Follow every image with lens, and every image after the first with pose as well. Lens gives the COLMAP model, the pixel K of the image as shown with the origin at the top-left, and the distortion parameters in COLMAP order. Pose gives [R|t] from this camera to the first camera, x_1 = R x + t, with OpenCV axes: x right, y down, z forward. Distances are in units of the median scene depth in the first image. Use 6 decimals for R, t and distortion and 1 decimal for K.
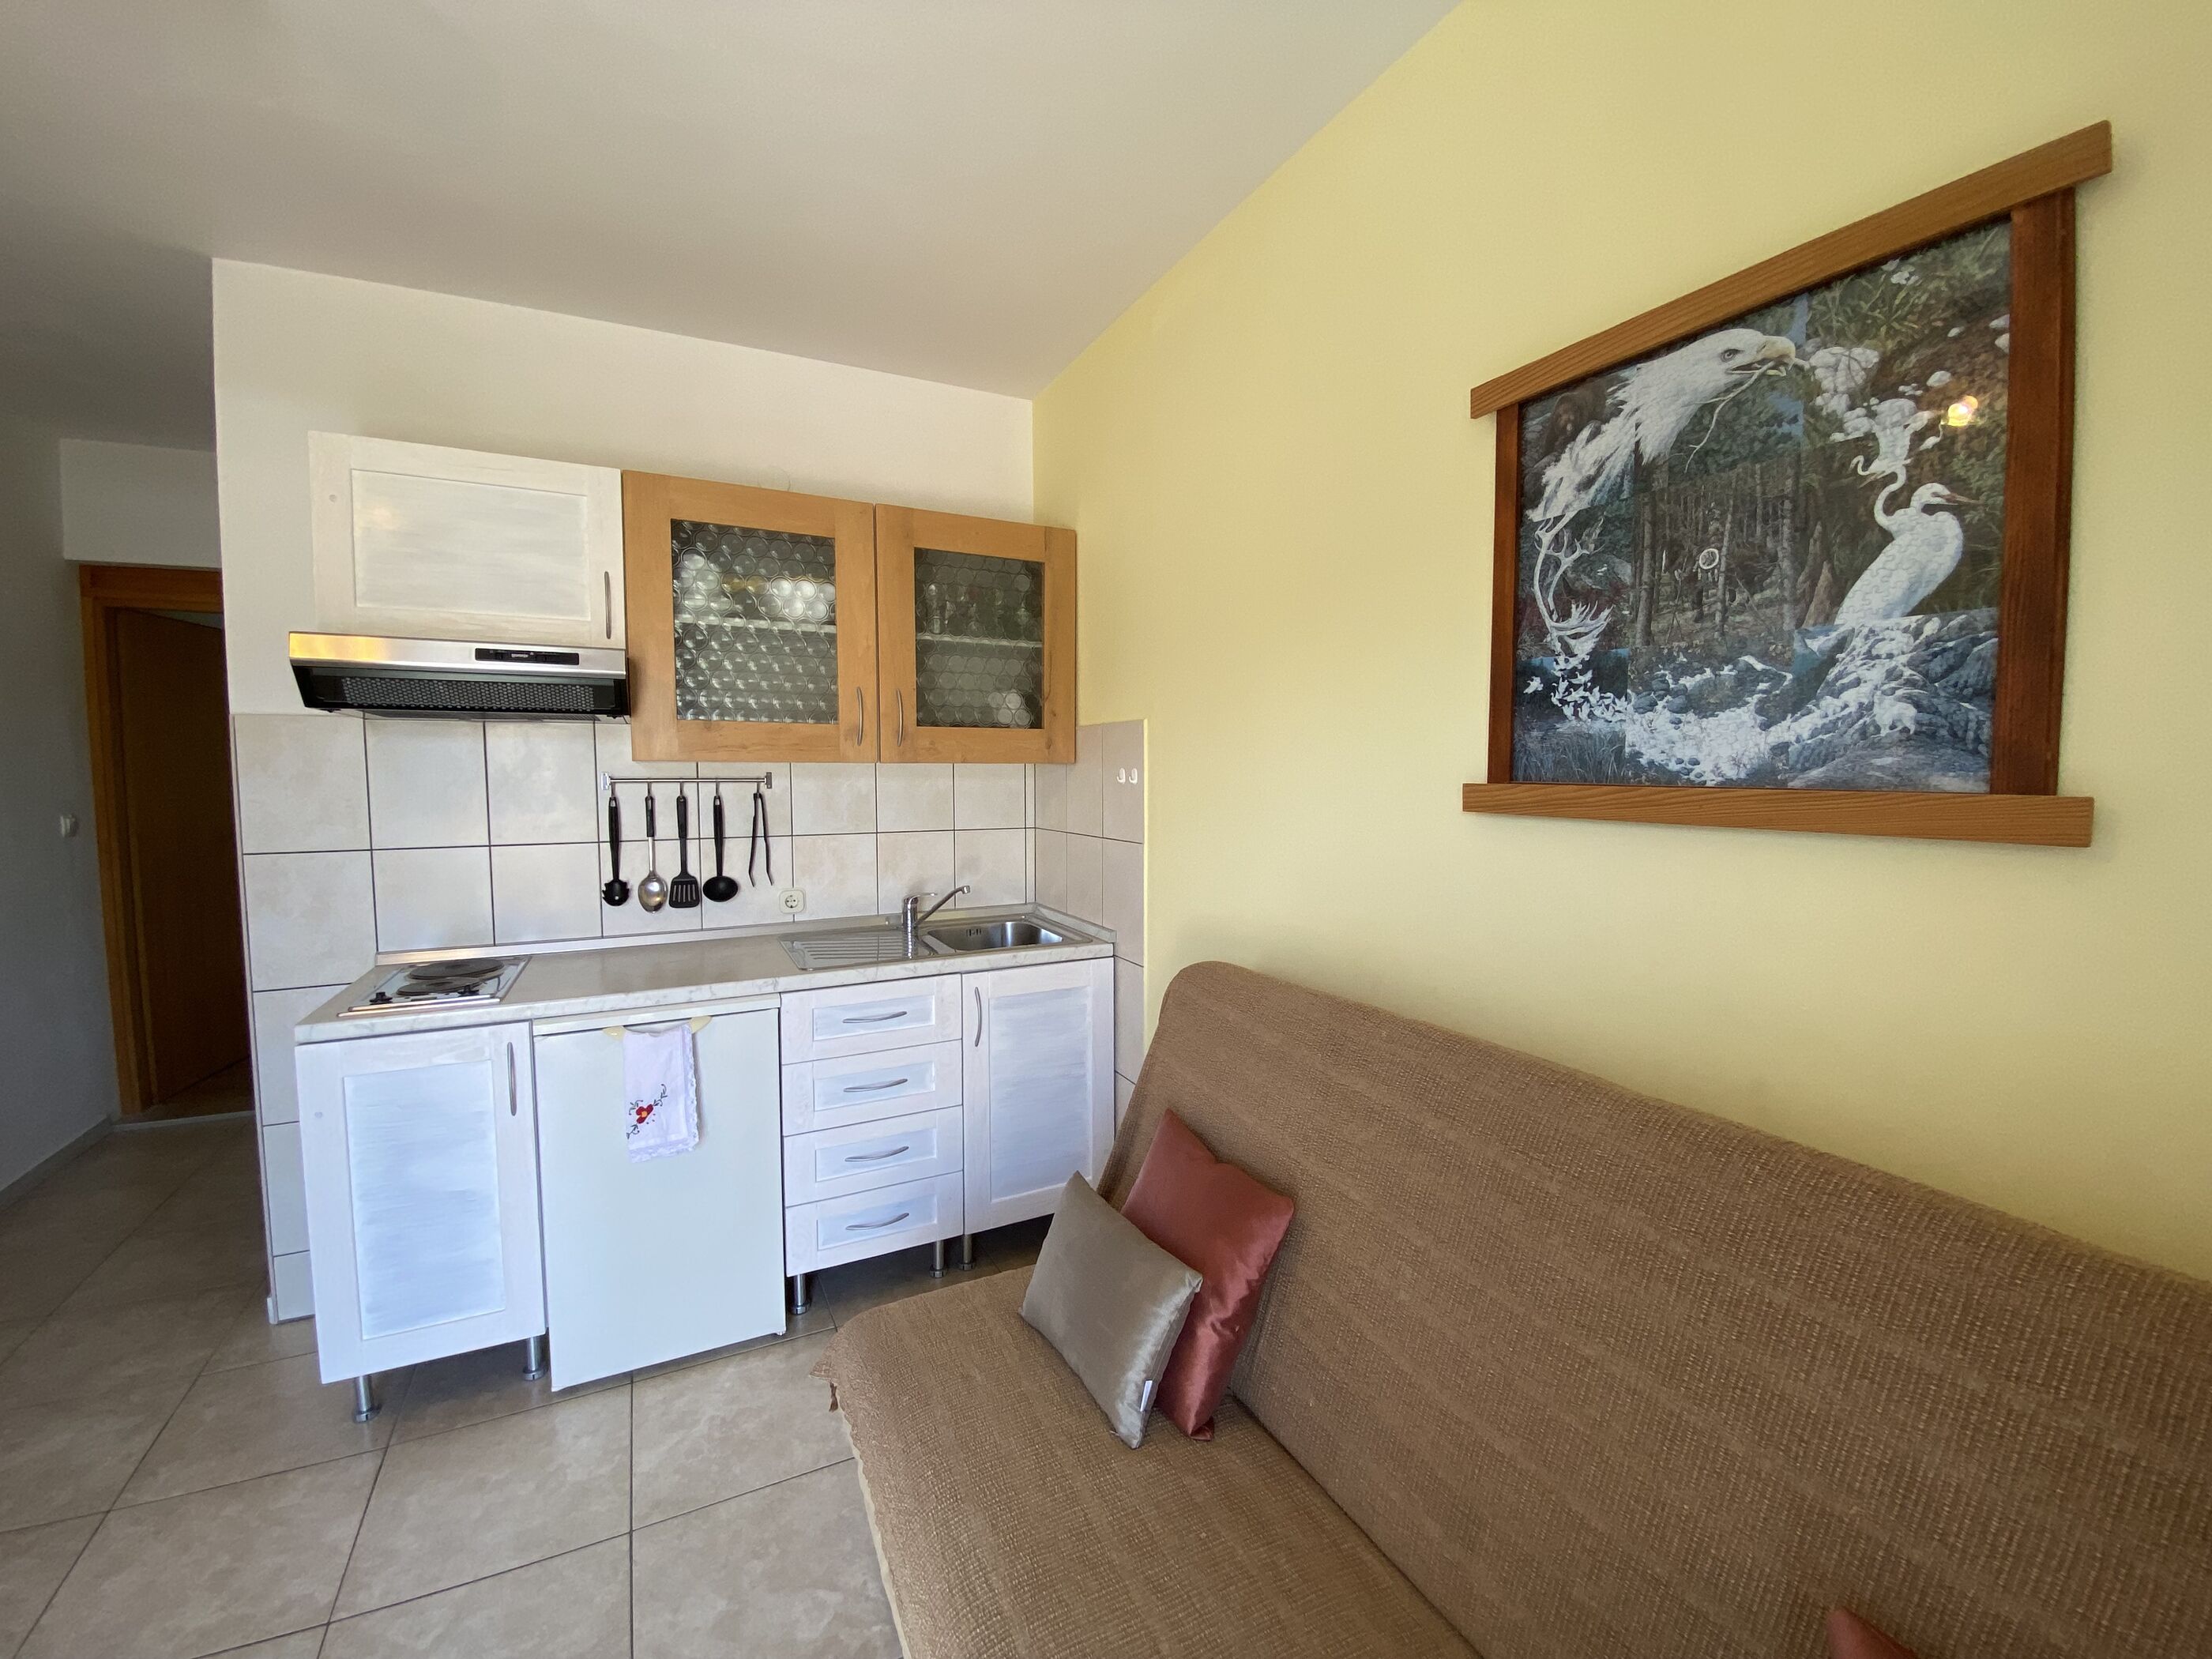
lens RADIAL K [[896.8, 0, 1106.4], [0, 896.8, 827.8], [0, 0, 1]] dist [-0.034589, -0.001939]
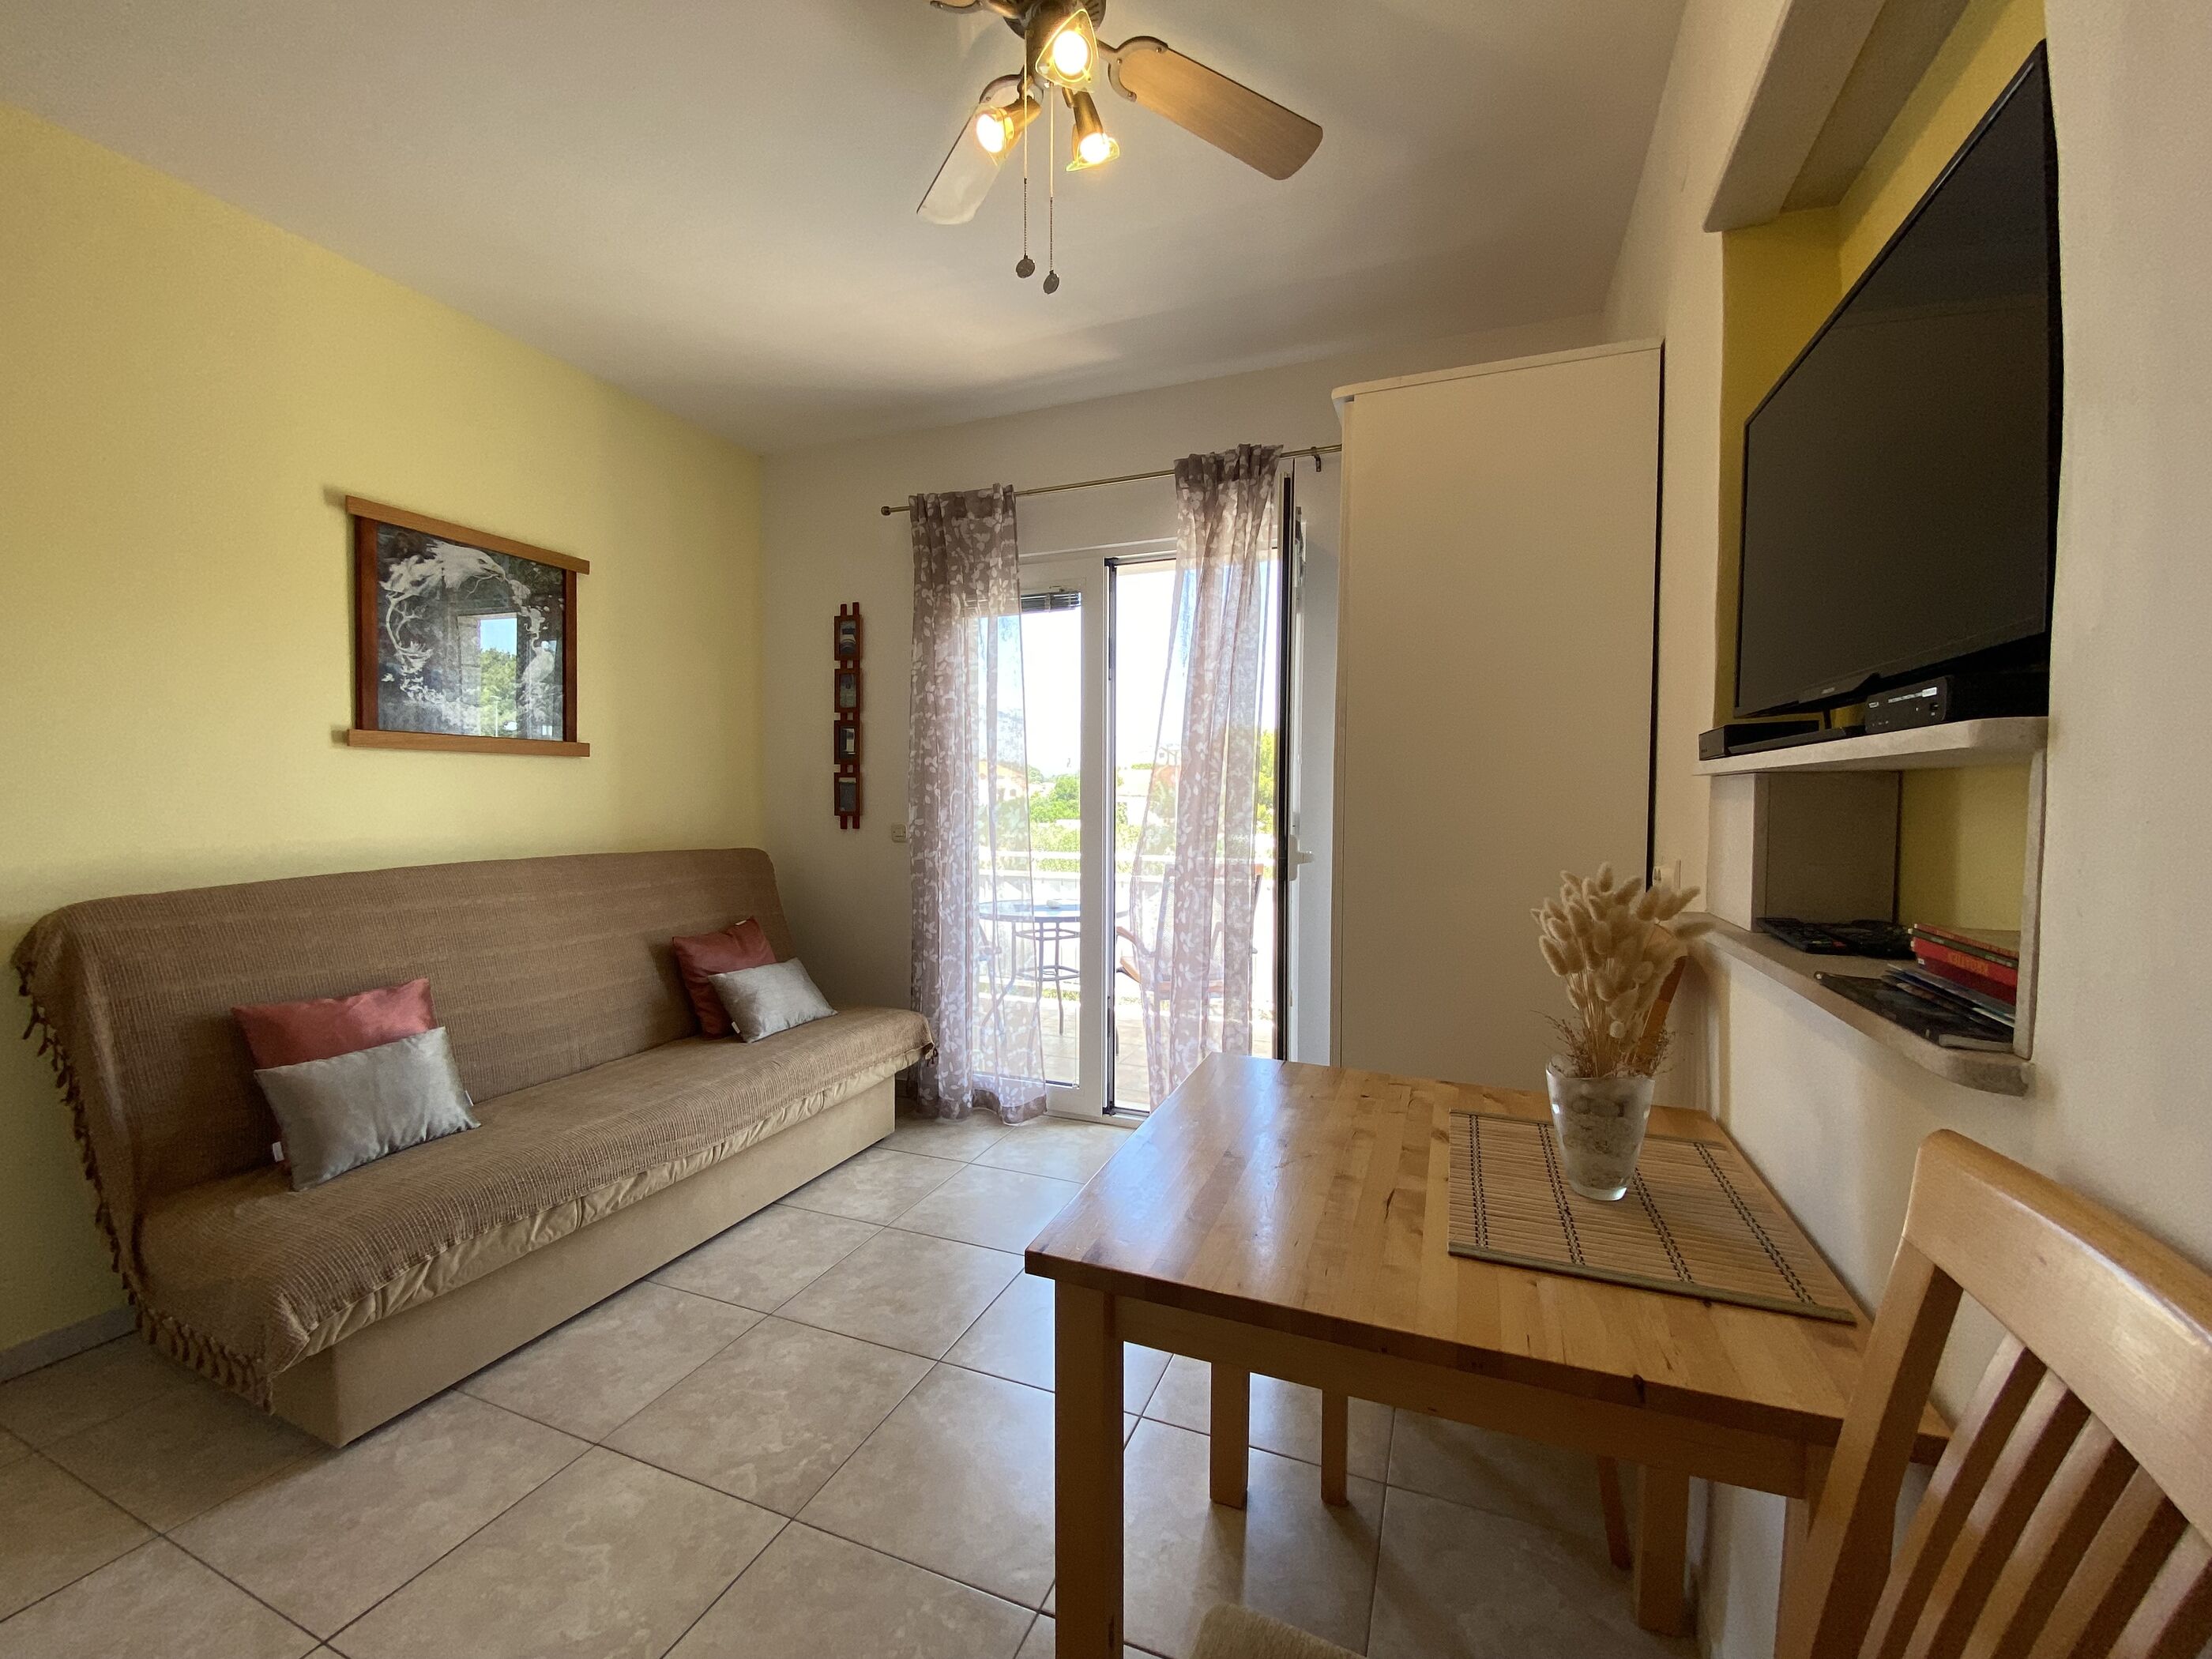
lens RADIAL K [[896.8, 0, 1100.9], [0, 896.8, 831.0], [0, 0, 1]] dist [-0.034589, -0.001939]
pose [[-0.656064, -0.029160, 0.754142, -1.965654], [0.048897, 0.995512, 0.081030, 0.086580], [-0.753119, 0.090036, -0.651694, 1.150018]]
